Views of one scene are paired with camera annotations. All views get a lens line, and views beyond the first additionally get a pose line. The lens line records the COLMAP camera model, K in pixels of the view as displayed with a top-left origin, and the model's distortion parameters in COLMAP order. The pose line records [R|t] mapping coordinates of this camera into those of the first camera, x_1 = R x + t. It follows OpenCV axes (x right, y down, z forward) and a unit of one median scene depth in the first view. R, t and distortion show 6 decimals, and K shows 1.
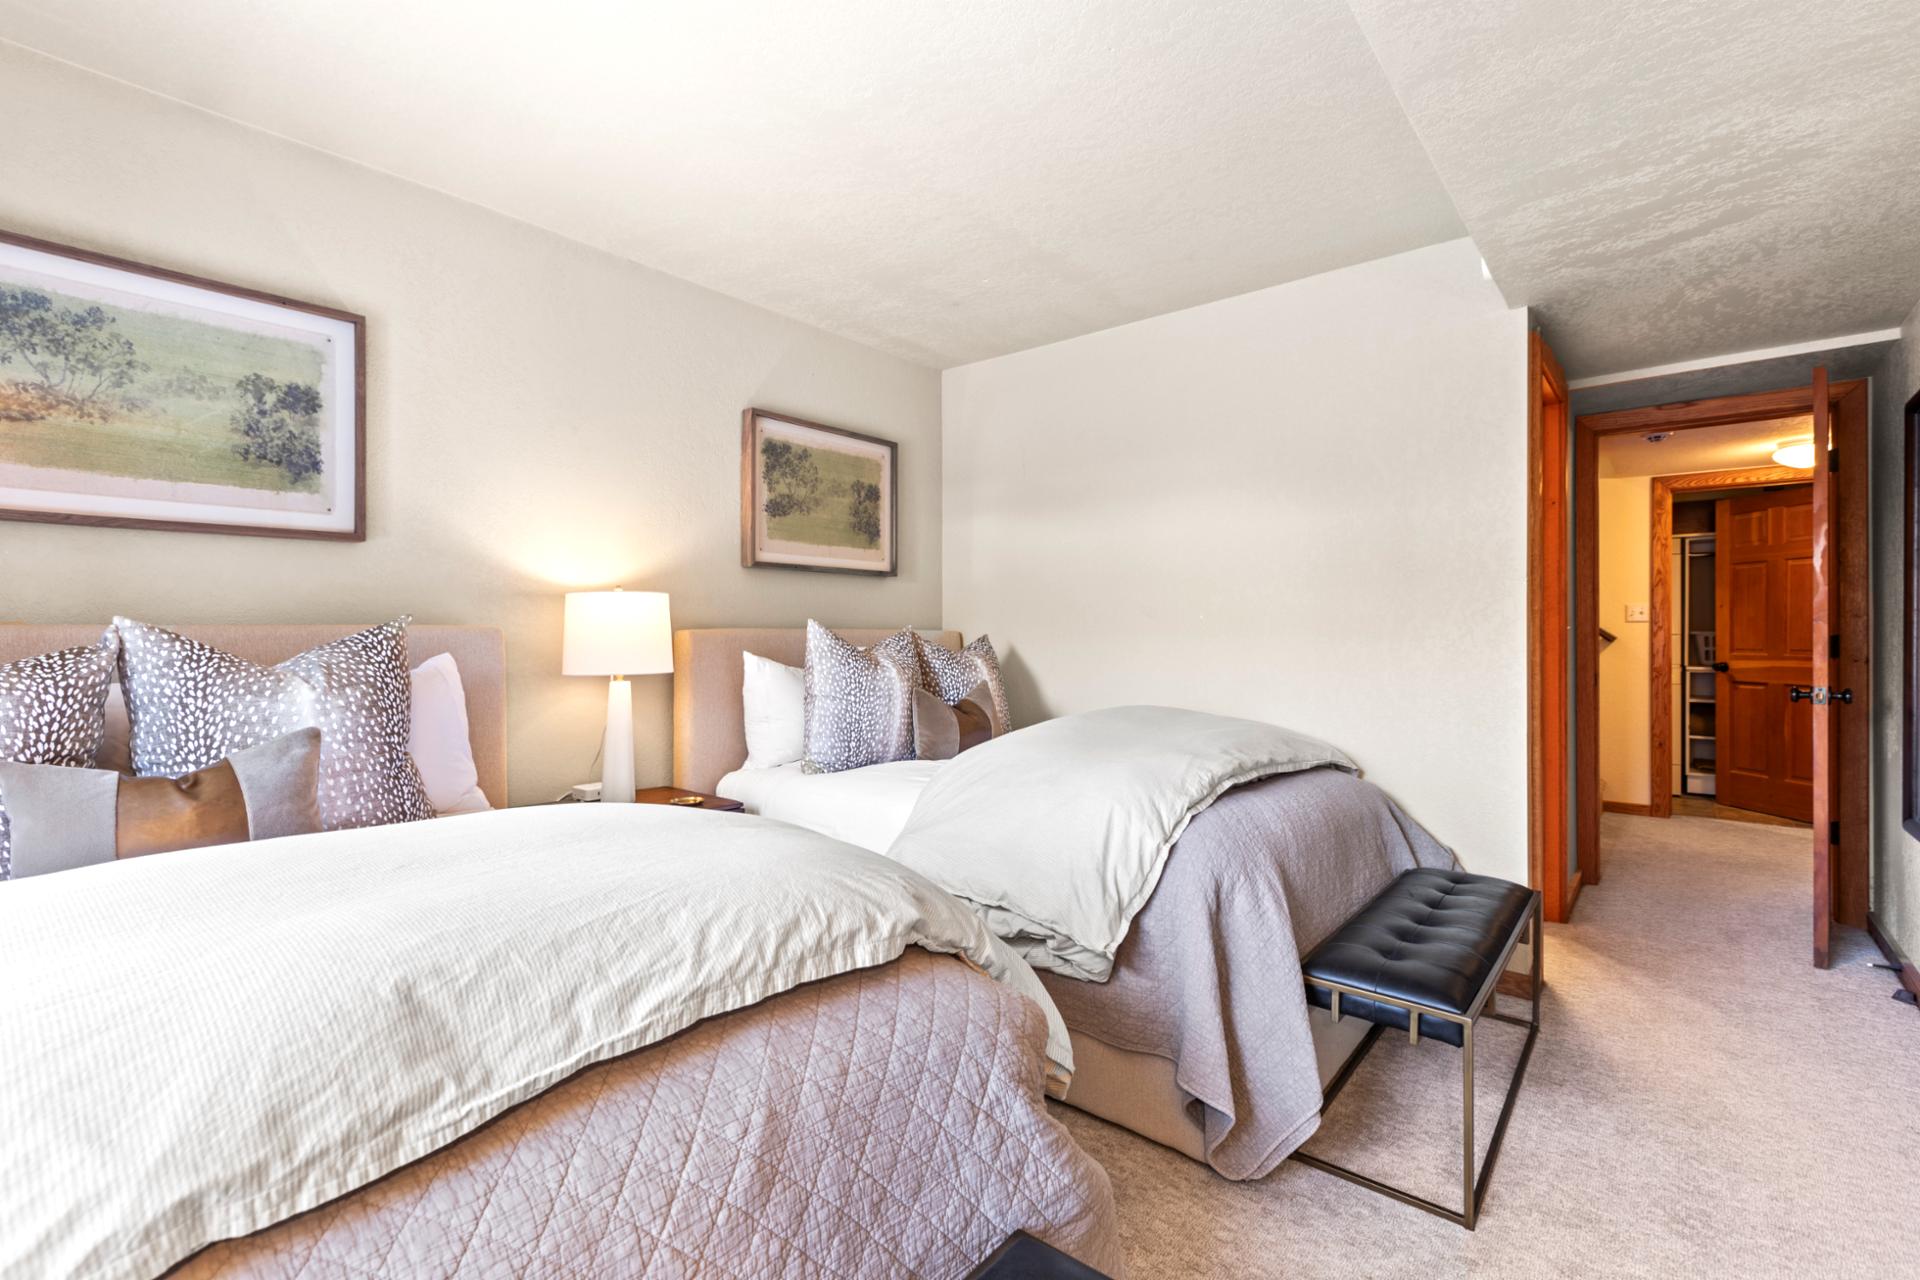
lens RADIAL K [[860.8, 0, 951.4], [0, 860.8, 667.0], [0, 0, 1]] dist [-0.000470, 0.000628]
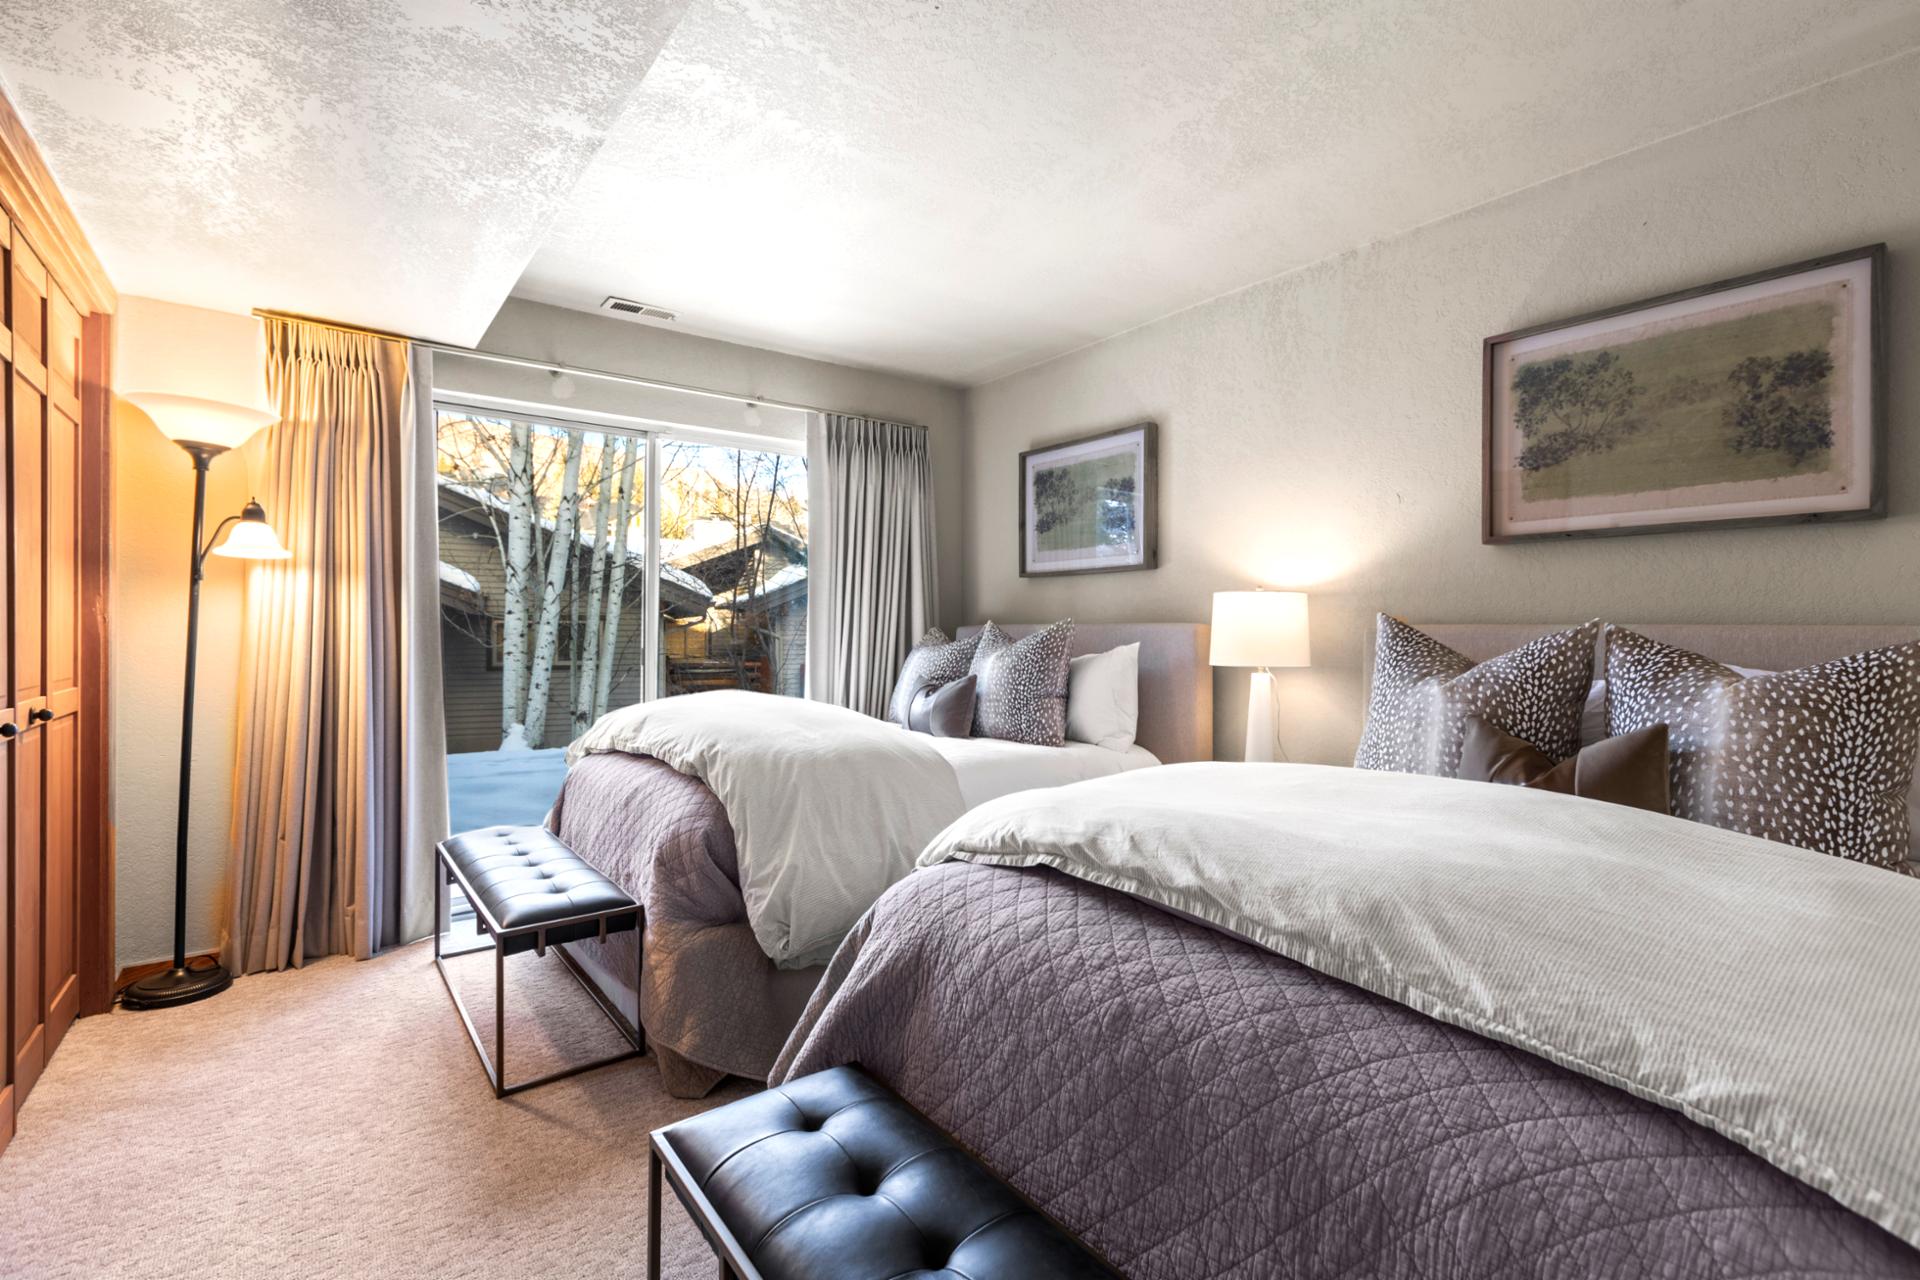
lens RADIAL K [[857.6, 0, 955.8], [0, 857.6, 643.0], [0, 0, 1]] dist [-0.002425, -0.000543]
pose [[-0.214383, 0.003793, -0.976742, 0.283817], [-0.057782, 0.998192, 0.016559, 0.003379], [0.975039, 0.059988, -0.213776, 0.370472]]
